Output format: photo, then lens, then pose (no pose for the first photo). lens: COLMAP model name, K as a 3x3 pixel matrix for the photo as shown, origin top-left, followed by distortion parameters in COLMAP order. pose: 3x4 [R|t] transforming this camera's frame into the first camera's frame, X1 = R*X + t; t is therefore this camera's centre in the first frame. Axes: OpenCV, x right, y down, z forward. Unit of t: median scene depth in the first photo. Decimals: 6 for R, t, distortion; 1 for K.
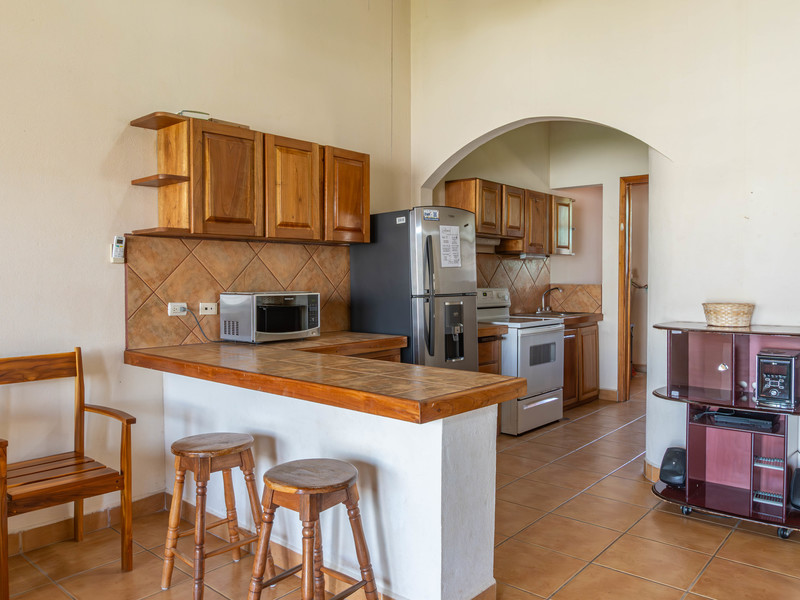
lens RADIAL K [[621.0, 0, 414.3], [0, 621.0, 301.2], [0, 0, 1]] dist [-0.014530, -0.002518]
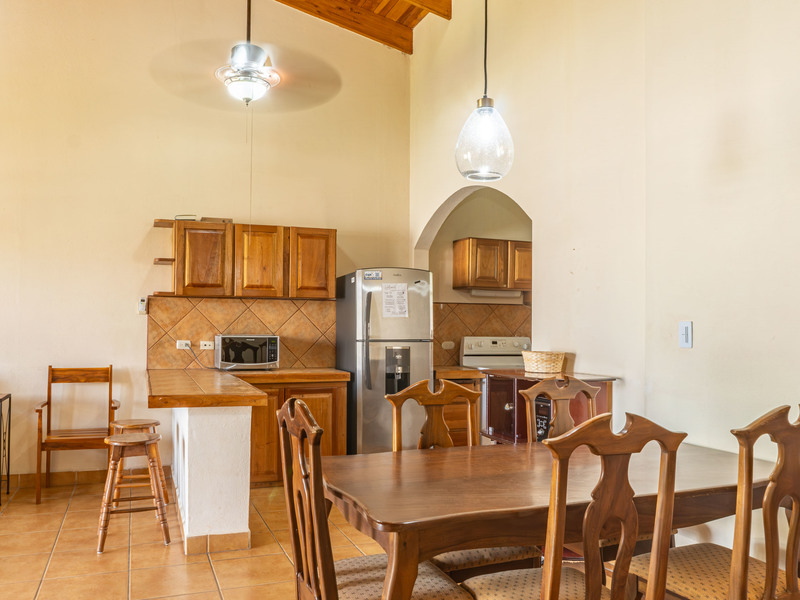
lens RADIAL K [[681.2, 0, 398.3], [0, 681.2, 331.5], [0, 0, 1]] dist [-0.011166, -0.002902]
pose [[0.872019, 0.014522, -0.489257, 0.722313], [-0.029952, 0.999270, -0.023726, 0.003696], [0.488555, 0.035344, 0.871817, -0.150079]]
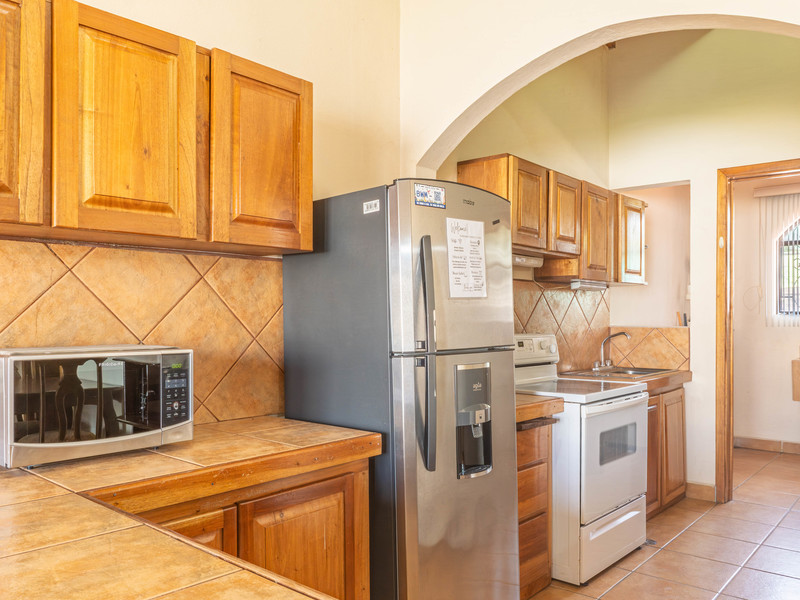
lens RADIAL K [[641.9, 0, 420.1], [0, 641.9, 321.2], [0, 0, 1]] dist [-0.011553, -0.002746]
pose [[0.999949, 0.001900, -0.009922, 0.024197], [-0.002209, 0.999512, -0.031173, -0.018196], [0.009858, 0.031194, 0.999465, 0.461954]]
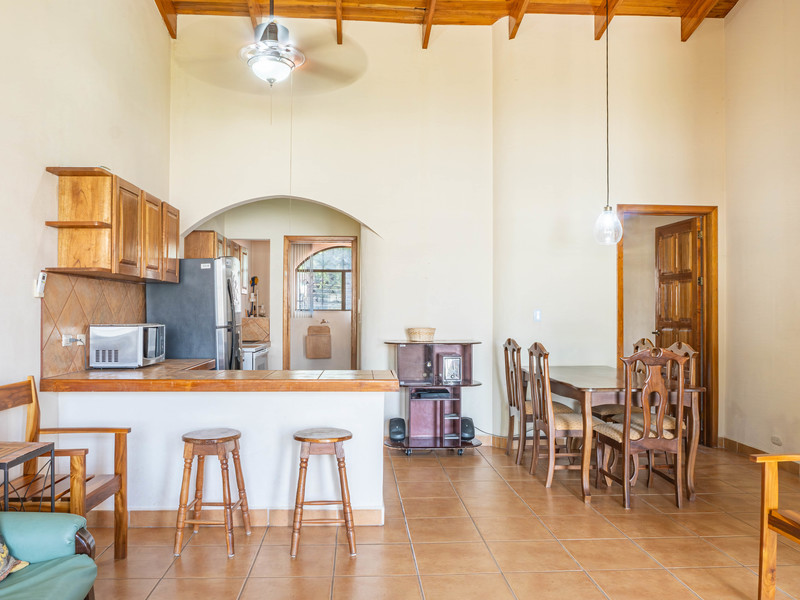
lens RADIAL K [[621.0, 0, 414.3], [0, 621.0, 301.2], [0, 0, 1]] dist [-0.014530, -0.002518]
pose [[0.708867, 0.016074, 0.705159, -0.589207], [0.023985, 0.998613, -0.046875, 0.007967], [-0.704934, 0.050141, 0.707498, -0.163713]]
